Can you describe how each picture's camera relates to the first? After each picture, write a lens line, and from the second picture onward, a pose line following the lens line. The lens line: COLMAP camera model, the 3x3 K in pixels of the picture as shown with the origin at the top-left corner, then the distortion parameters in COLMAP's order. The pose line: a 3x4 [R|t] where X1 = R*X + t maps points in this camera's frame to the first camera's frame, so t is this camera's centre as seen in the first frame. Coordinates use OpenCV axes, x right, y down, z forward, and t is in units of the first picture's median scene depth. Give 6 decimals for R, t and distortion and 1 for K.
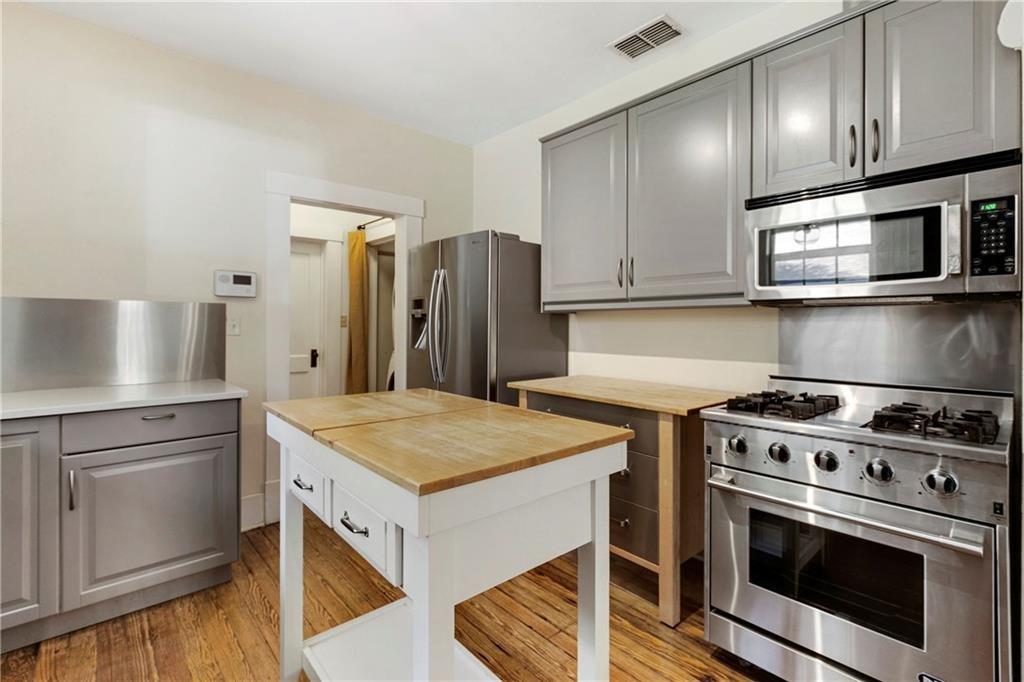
lens RADIAL K [[462.7, 0, 507.9], [0, 462.7, 324.5], [0, 0, 1]] dist [0.002481, -0.000711]
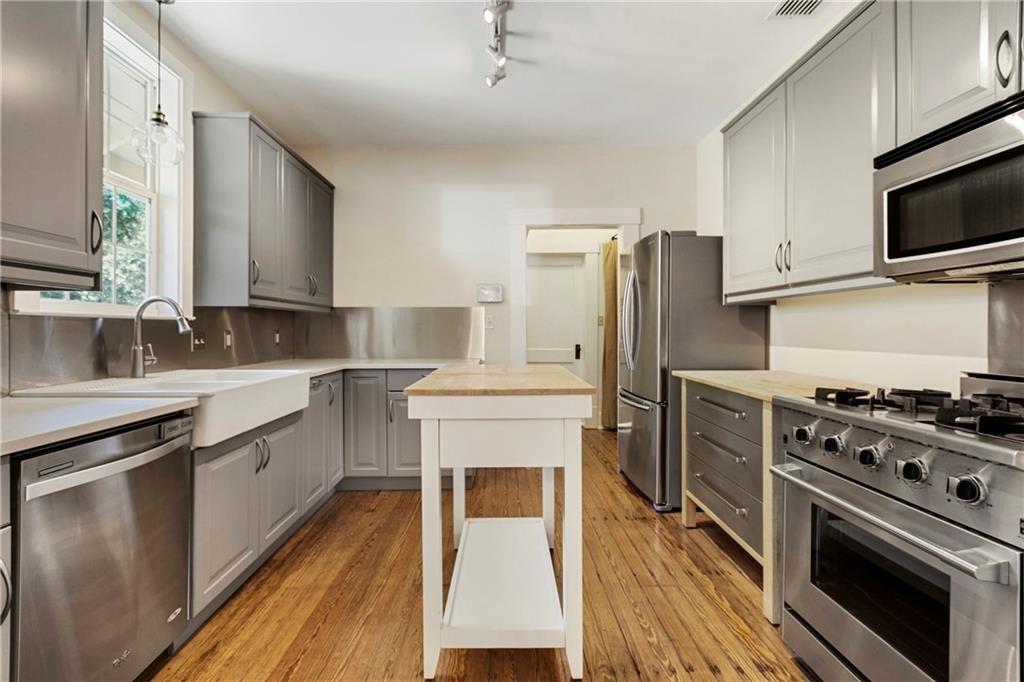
lens RADIAL K [[462.7, 0, 514.6], [0, 462.7, 333.3], [0, 0, 1]] dist [0.002481, -0.000711]
pose [[0.765611, -0.001100, -0.643303, 0.381503], [0.005944, 0.999968, 0.005363, 0.028333], [0.643277, -0.007930, 0.765593, -0.050553]]
